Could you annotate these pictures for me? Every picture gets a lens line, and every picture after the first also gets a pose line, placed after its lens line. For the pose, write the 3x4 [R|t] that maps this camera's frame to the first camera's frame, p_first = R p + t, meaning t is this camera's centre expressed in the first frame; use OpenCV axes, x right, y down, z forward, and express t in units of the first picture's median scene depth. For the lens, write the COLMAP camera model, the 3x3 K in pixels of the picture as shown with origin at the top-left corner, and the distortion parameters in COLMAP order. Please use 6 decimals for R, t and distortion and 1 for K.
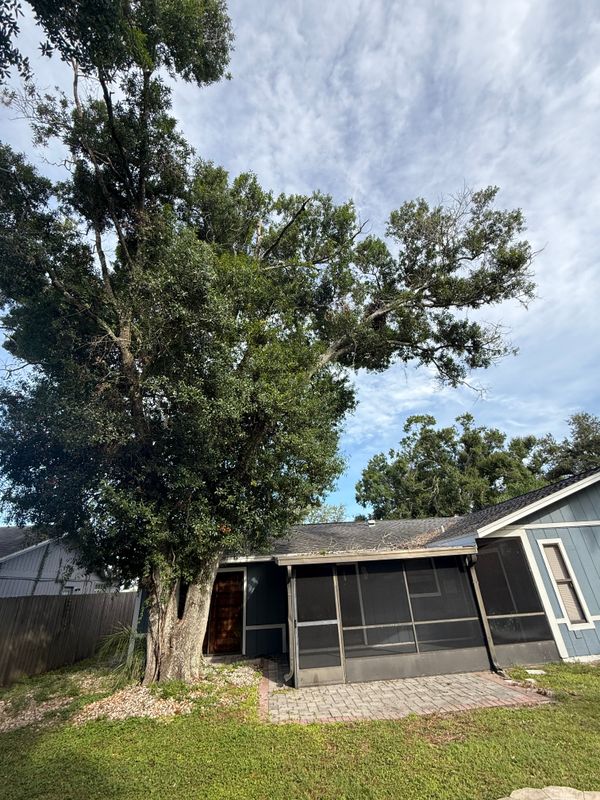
lens RADIAL K [[337.8, 0, 300.0], [0, 337.8, 400.0], [0, 0, 1]] dist [0.001306, -0.000327]
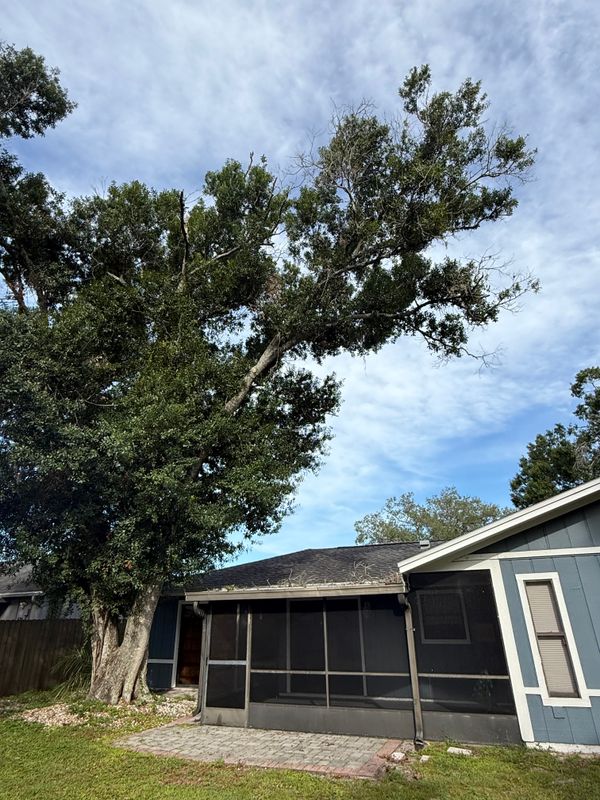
lens RADIAL K [[446.9, 0, 300.0], [0, 446.9, 400.0], [0, 0, 1]] dist [0.000763, 0.001540]
pose [[0.892813, -0.159512, -0.421238, 0.819477], [0.183781, 0.982814, 0.017357, -0.036987], [0.411230, -0.092912, 0.906784, 0.024963]]
